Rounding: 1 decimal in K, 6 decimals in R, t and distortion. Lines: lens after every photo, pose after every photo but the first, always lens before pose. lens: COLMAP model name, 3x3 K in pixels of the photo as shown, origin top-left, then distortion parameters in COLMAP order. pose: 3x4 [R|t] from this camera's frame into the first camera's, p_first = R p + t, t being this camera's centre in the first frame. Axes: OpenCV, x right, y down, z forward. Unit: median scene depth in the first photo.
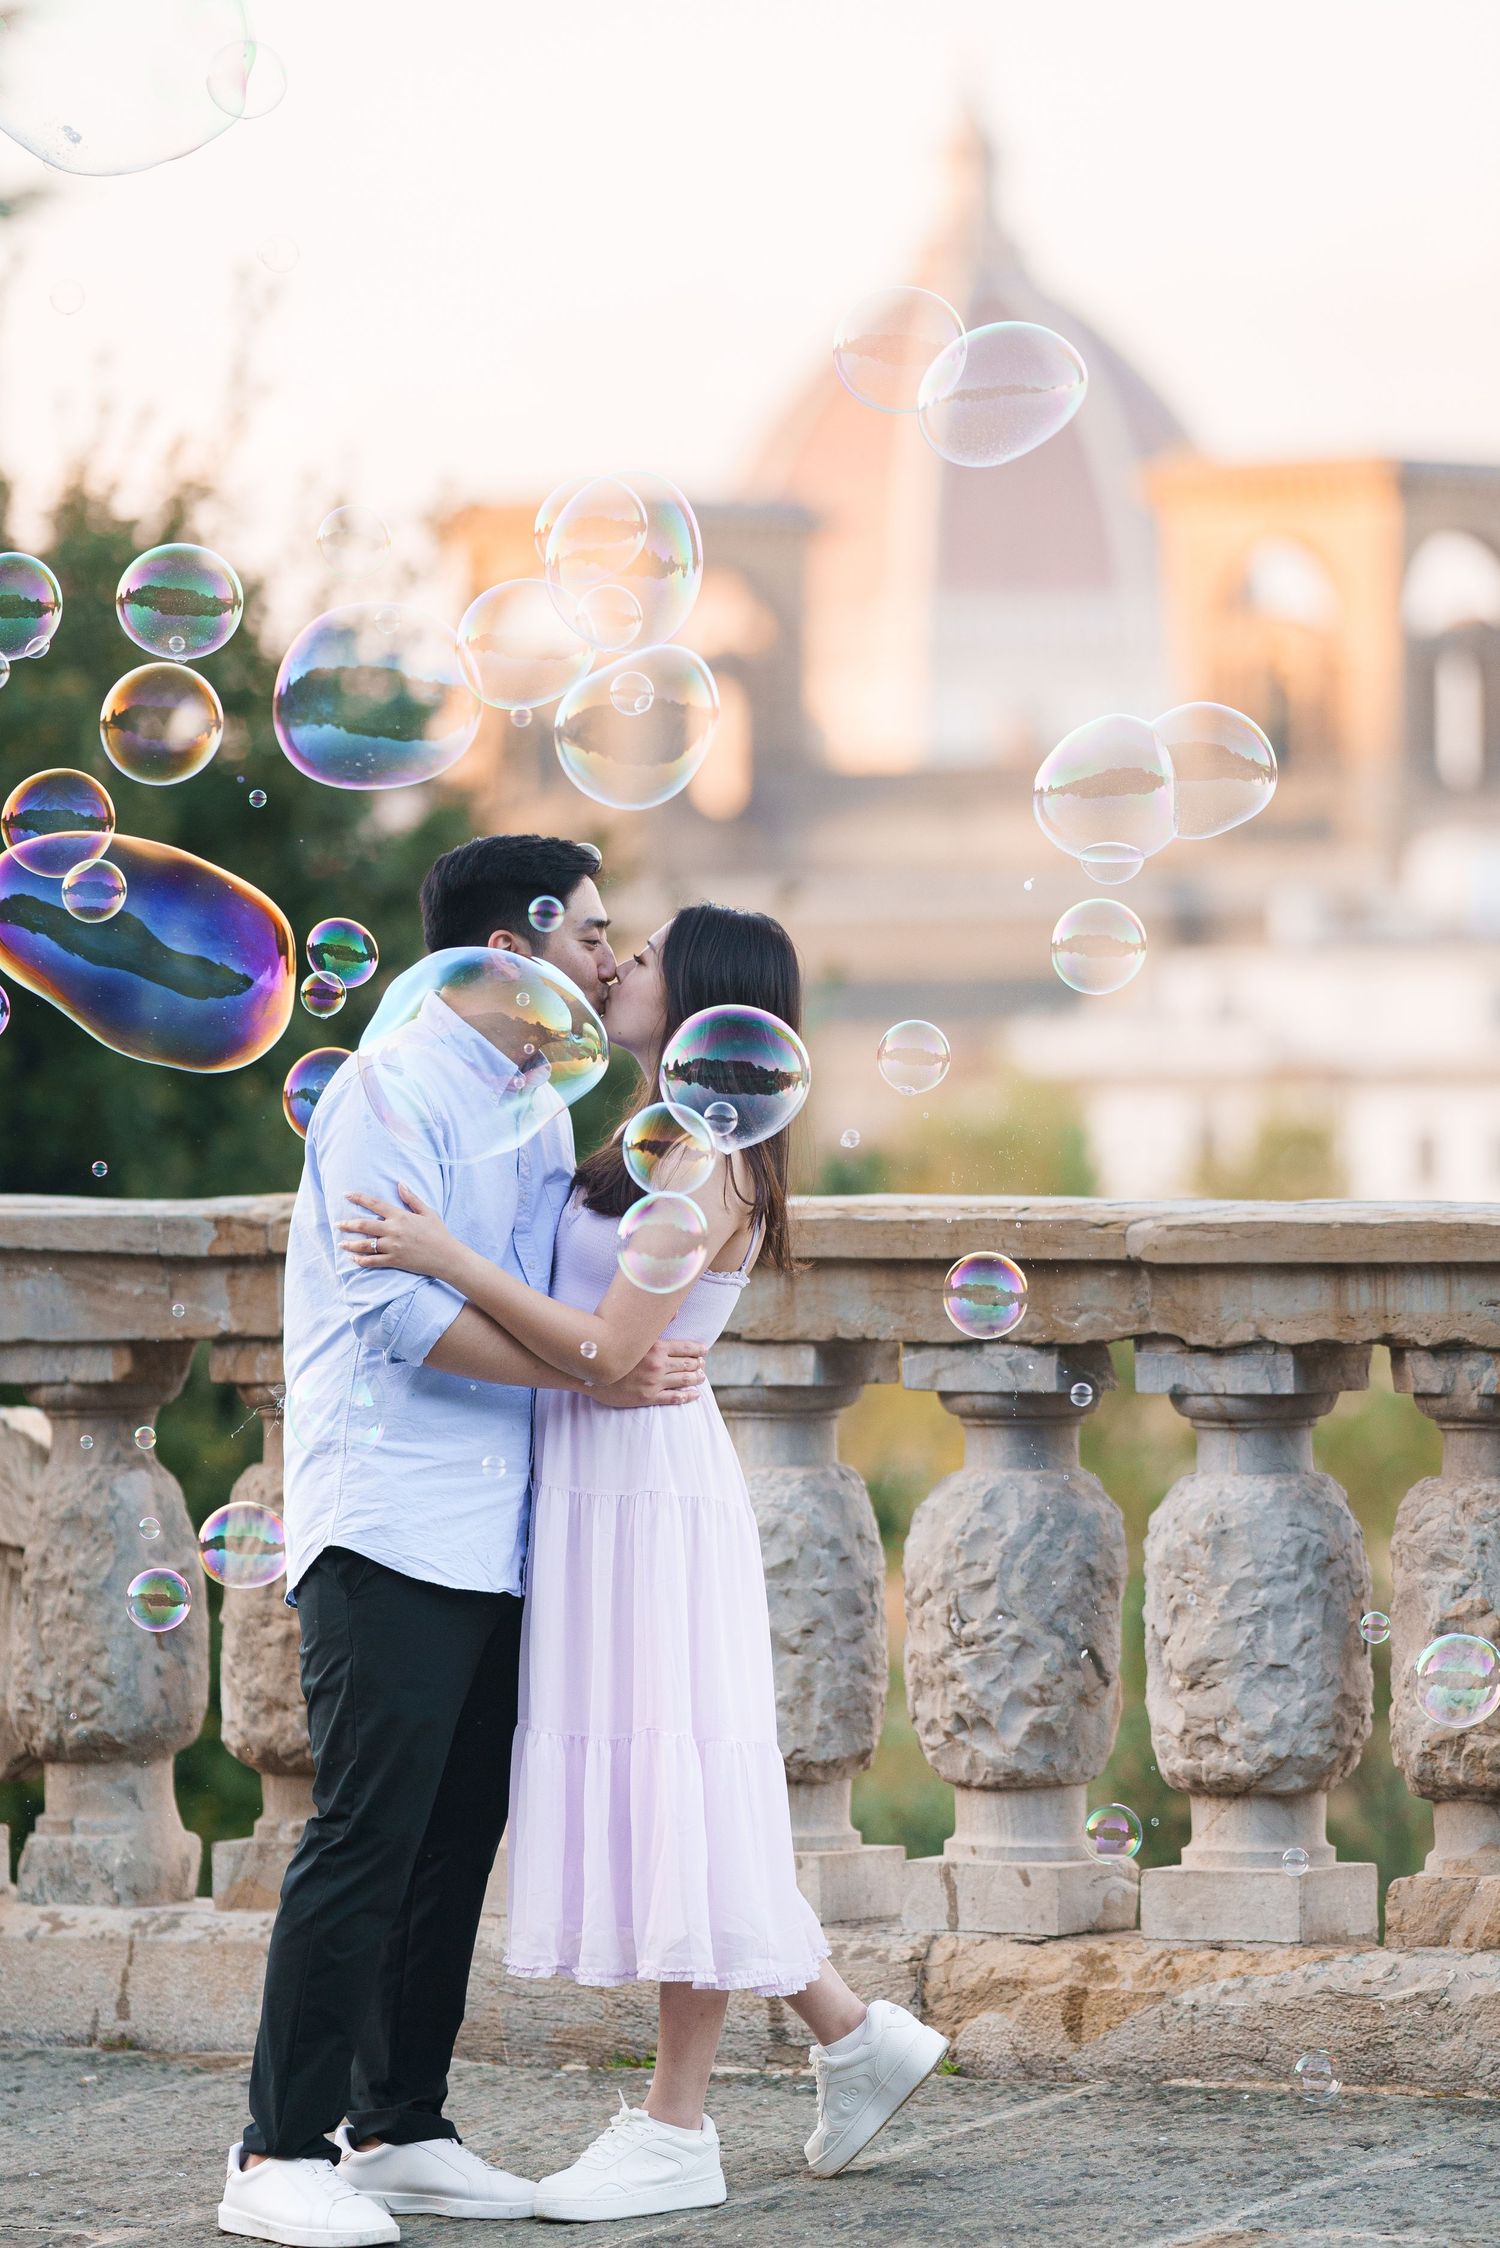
lens RADIAL K [[13531.3, 0, 750.0], [0, 13531.3, 1124.0], [0, 0, 1]] dist [0.677352, -14.178829]
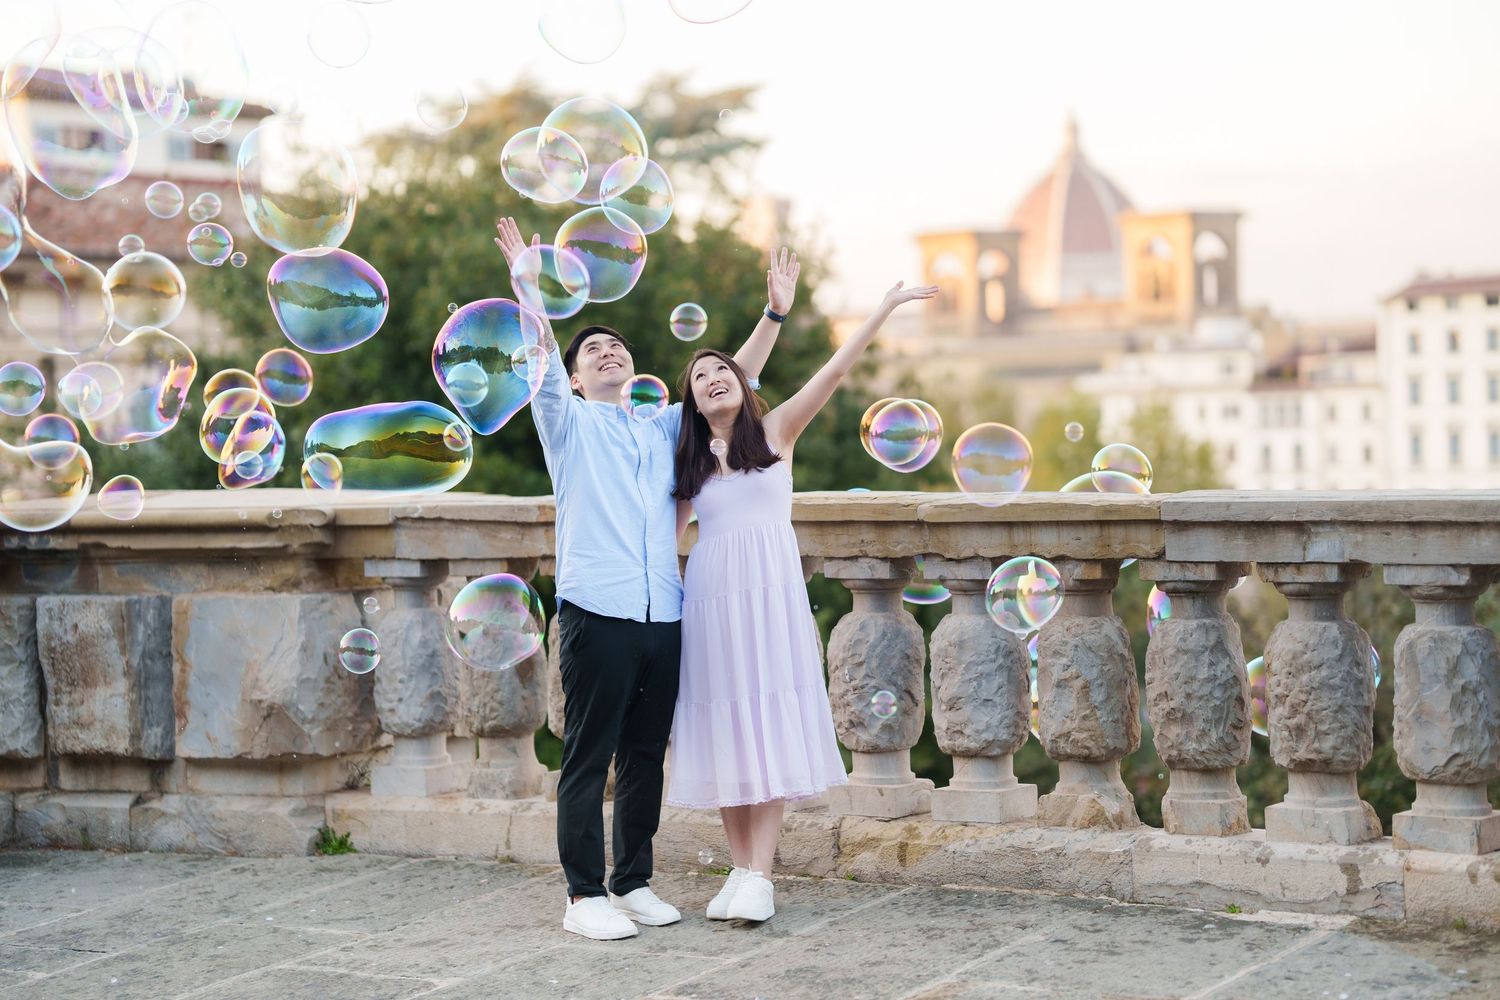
lens RADIAL K [[3676.3, 0, 750.0], [0, 3676.3, 500.0], [0, 0, 1]] dist [0.737216, 0.359350]
pose [[0.997051, -0.019916, -0.074118, 0.045398], [0.021787, 0.999462, 0.024525, -0.009126], [0.073590, -0.026068, 0.996948, 0.382479]]
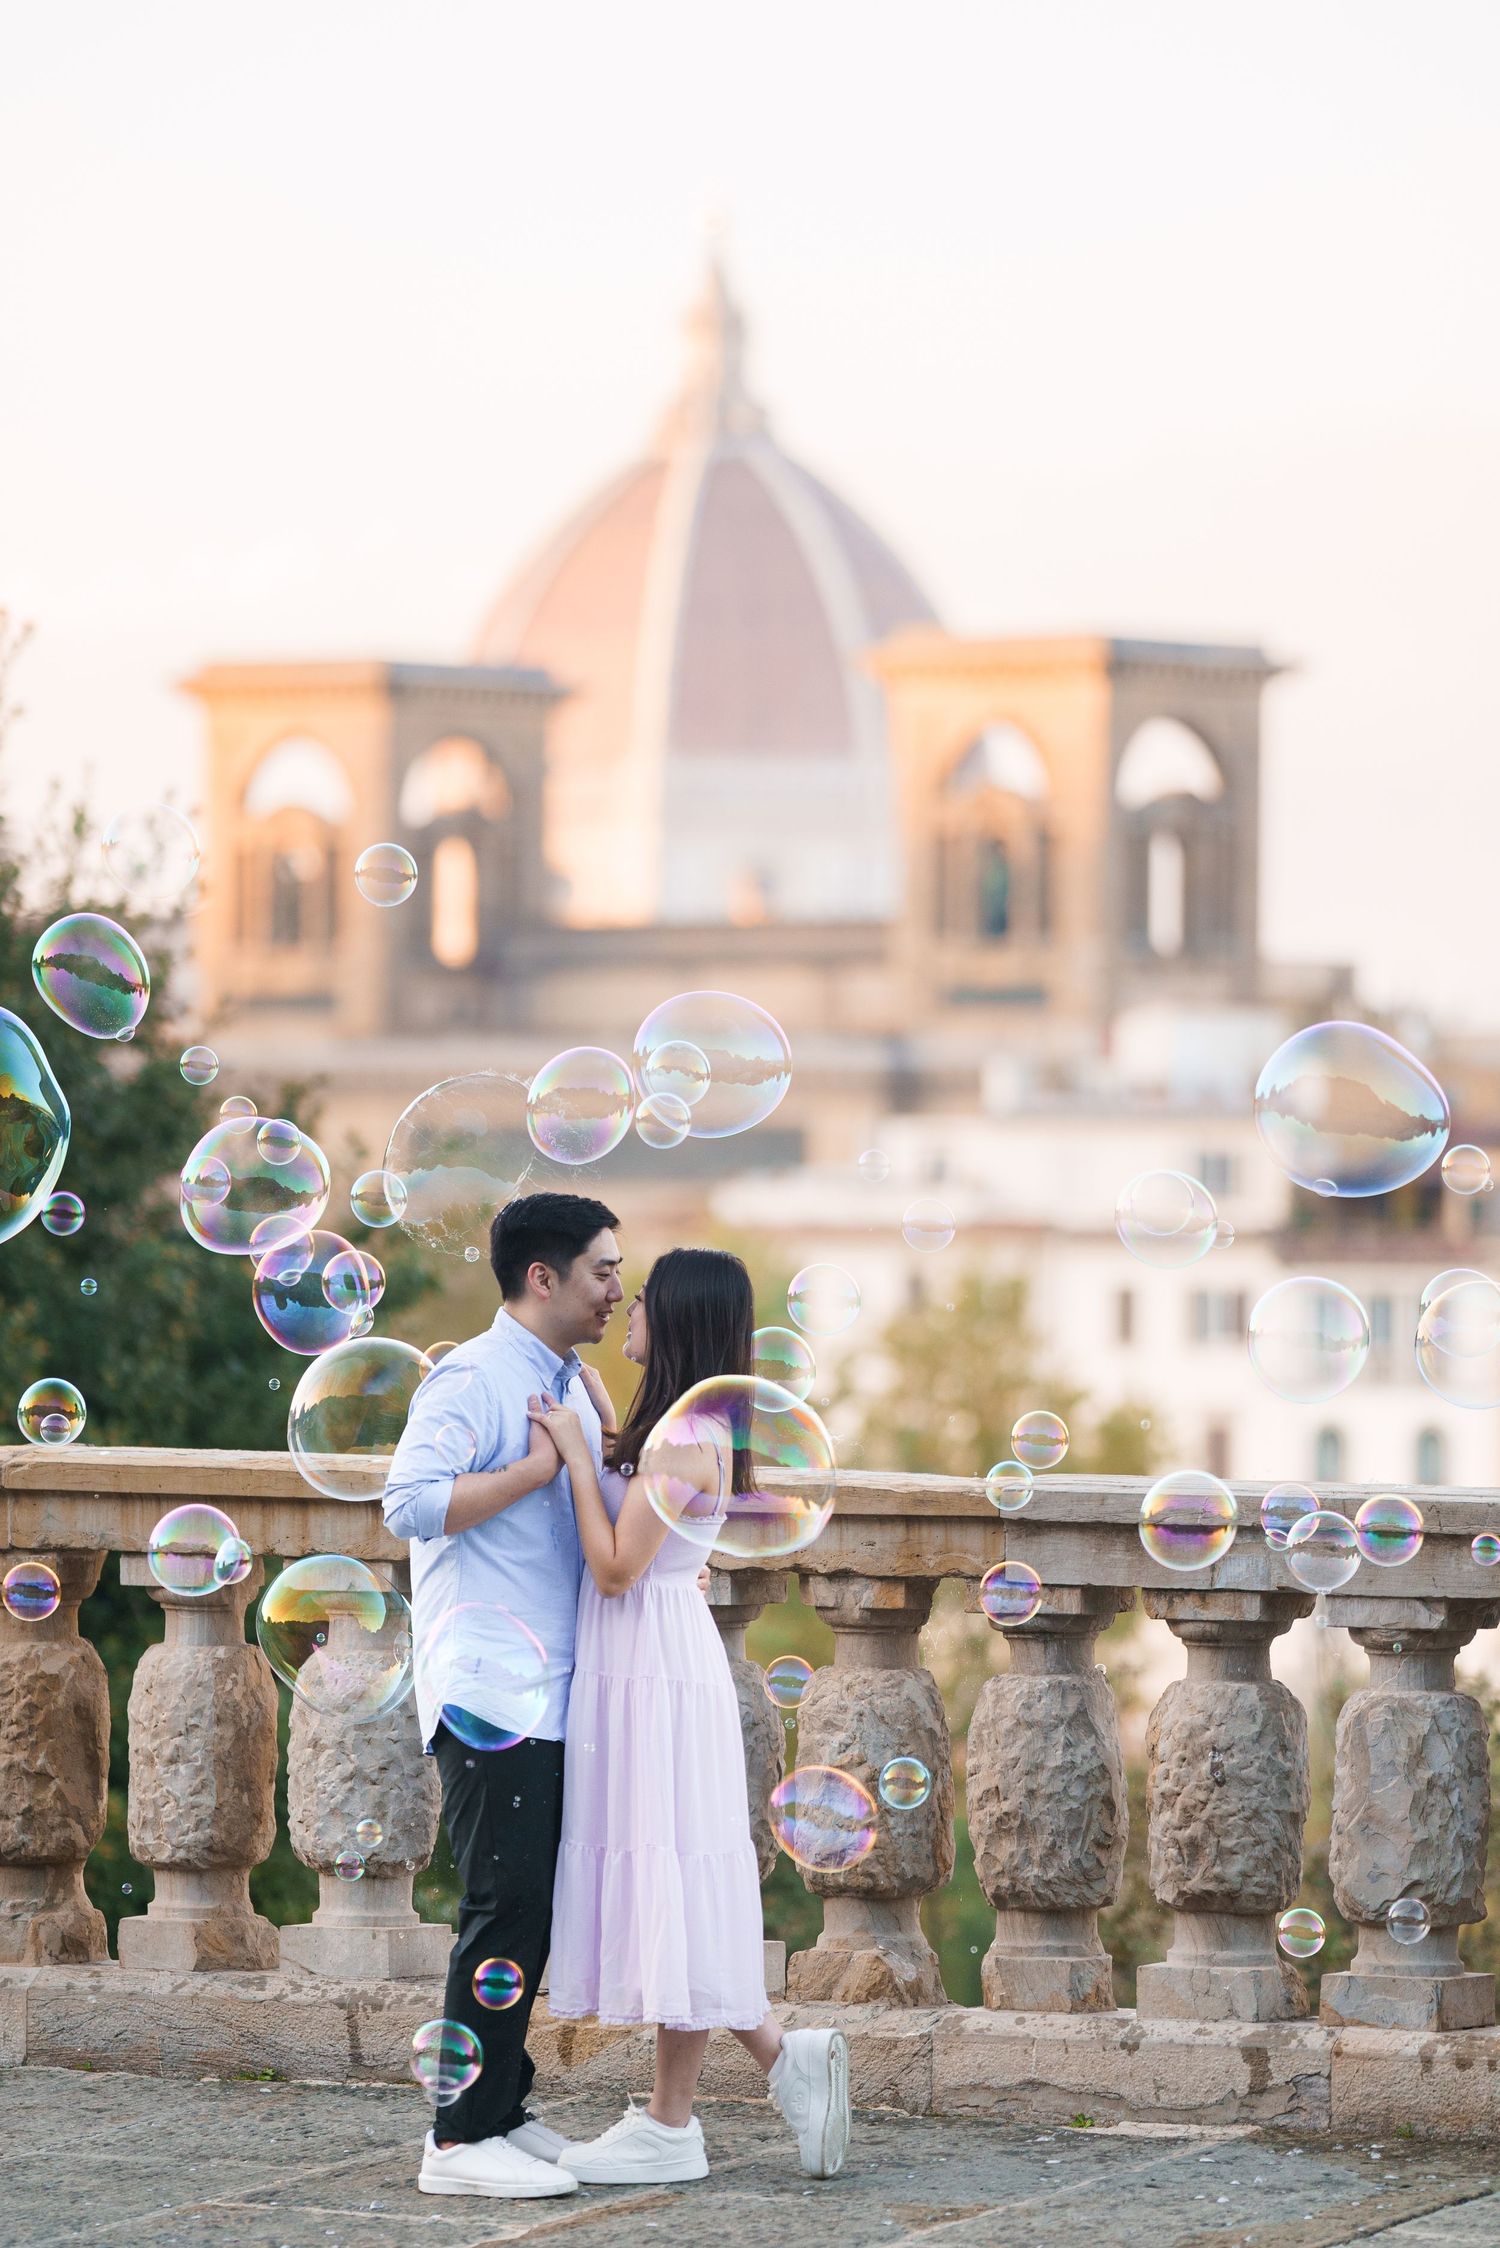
lens RADIAL K [[13531.3, 0, 750.0], [0, 13531.3, 1124.0], [0, 0, 1]] dist [0.677352, -14.178829]
pose [[0.999649, 0.019019, 0.018438, 0.015165], [-0.018847, 0.999777, -0.009488, -0.016544], [-0.018614, 0.009137, 0.999785, -0.401051]]
